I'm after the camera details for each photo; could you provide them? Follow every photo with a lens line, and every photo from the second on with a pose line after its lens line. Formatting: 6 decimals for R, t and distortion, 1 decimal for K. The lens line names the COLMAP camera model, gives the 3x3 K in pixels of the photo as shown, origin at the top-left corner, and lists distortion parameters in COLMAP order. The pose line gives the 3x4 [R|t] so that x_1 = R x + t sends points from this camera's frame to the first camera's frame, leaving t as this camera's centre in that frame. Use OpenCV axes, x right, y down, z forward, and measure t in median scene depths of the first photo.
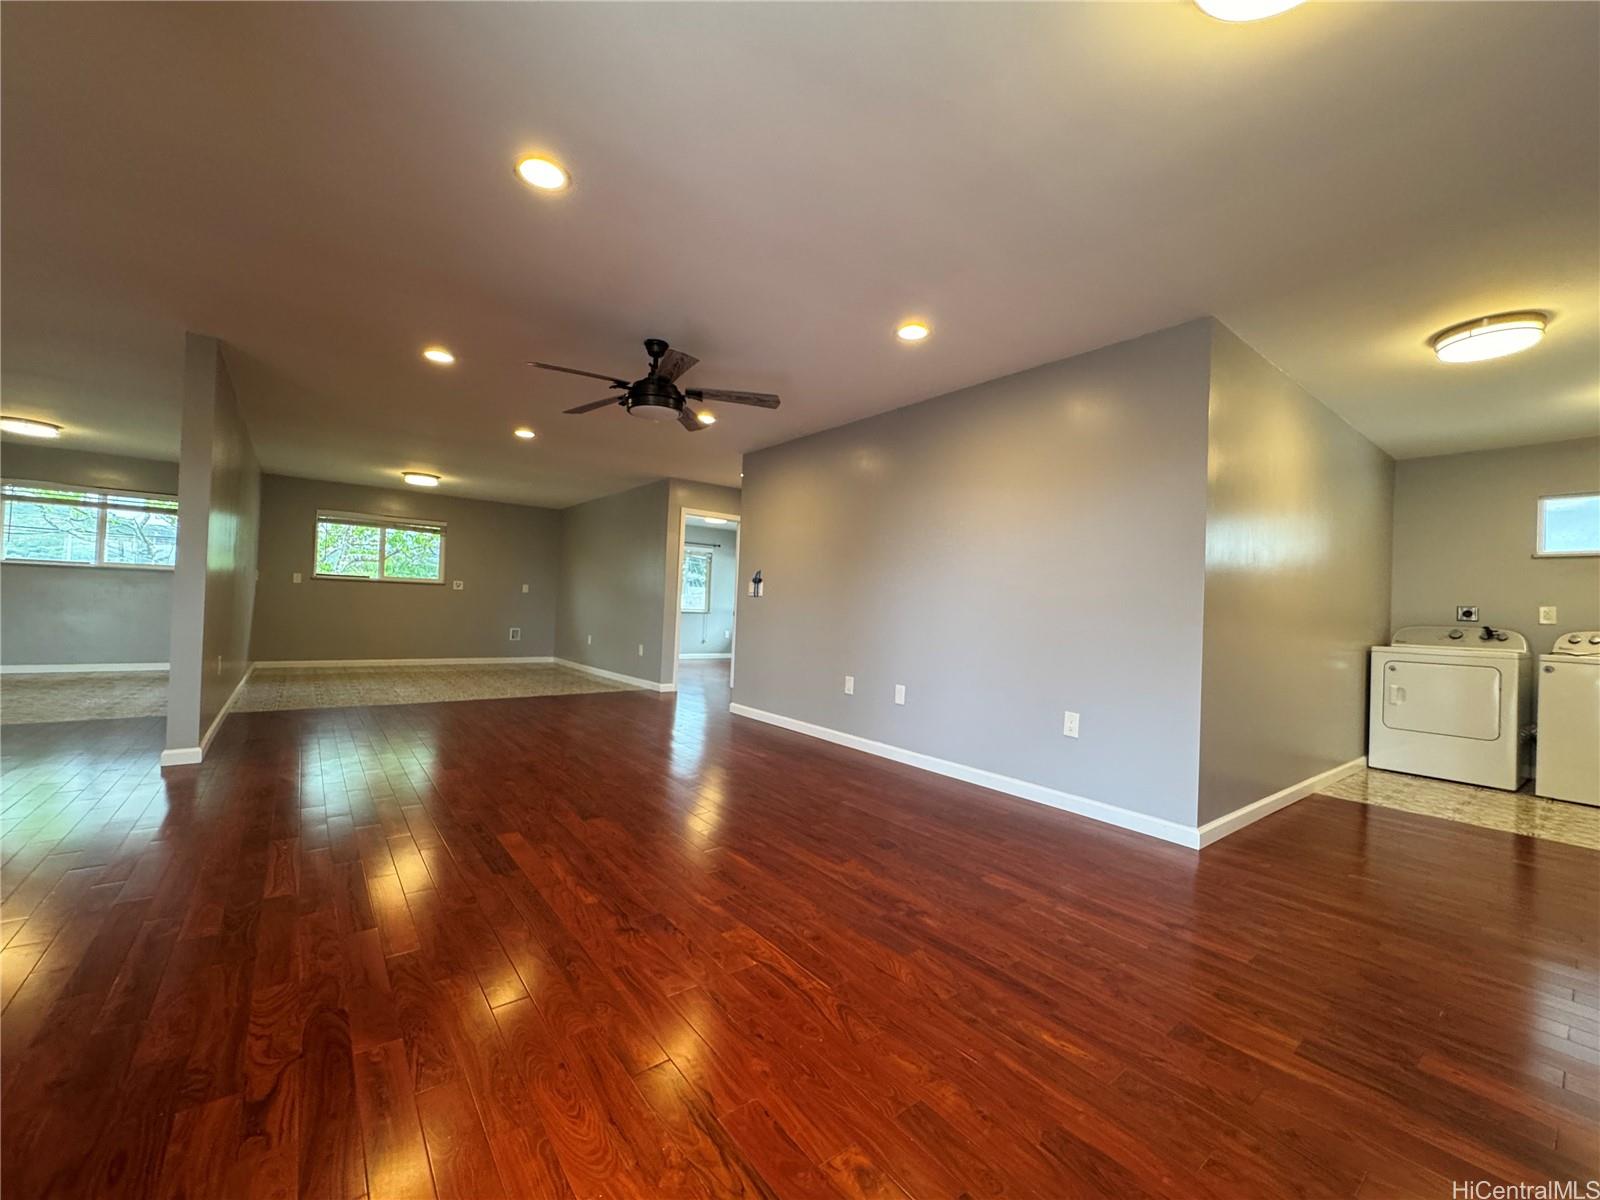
lens RADIAL K [[635.7, 0, 789.9], [0, 635.7, 596.9], [0, 0, 1]] dist [-0.000436, -0.000425]
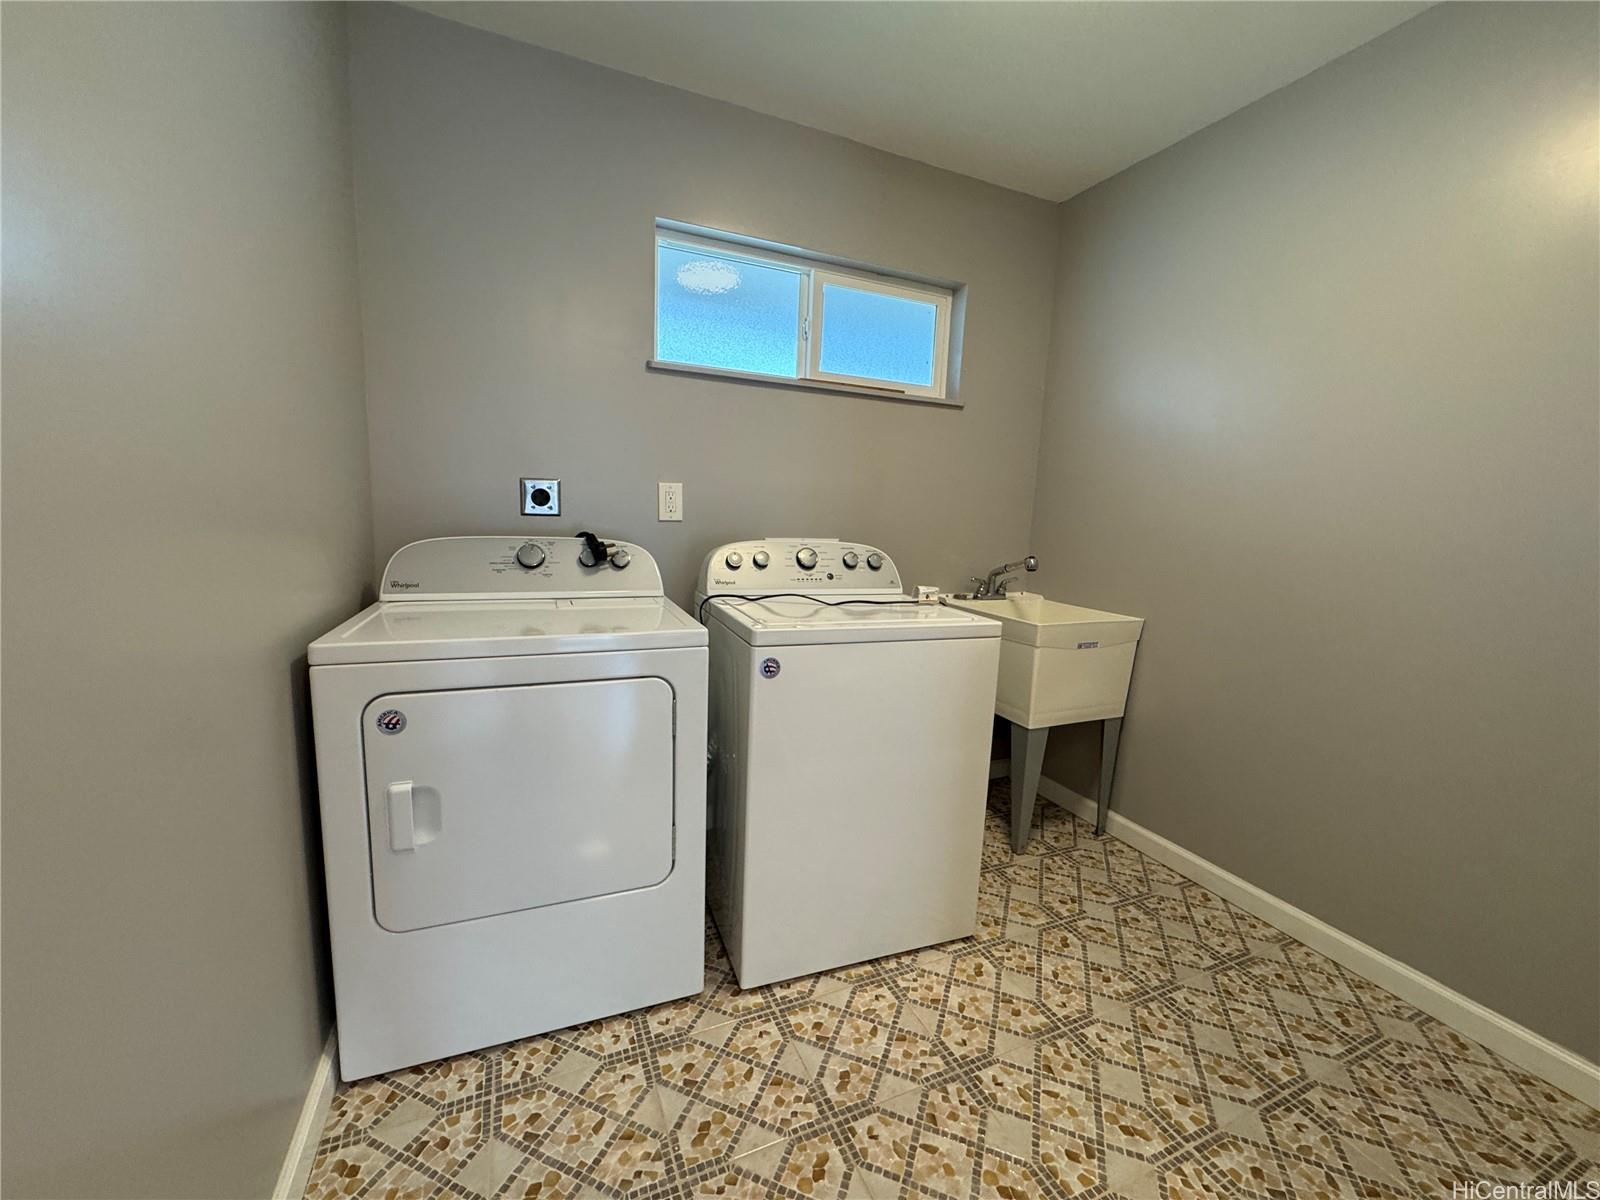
lens RADIAL K [[635.7, 0, 796.5], [0, 635.7, 604.8], [0, 0, 1]] dist [-0.000436, -0.000425]
pose [[0.240533, -0.169553, 0.955717, 0.747780], [-0.052686, 0.980893, 0.187279, 0.010373], [-0.969210, -0.095399, 0.227004, 0.784492]]
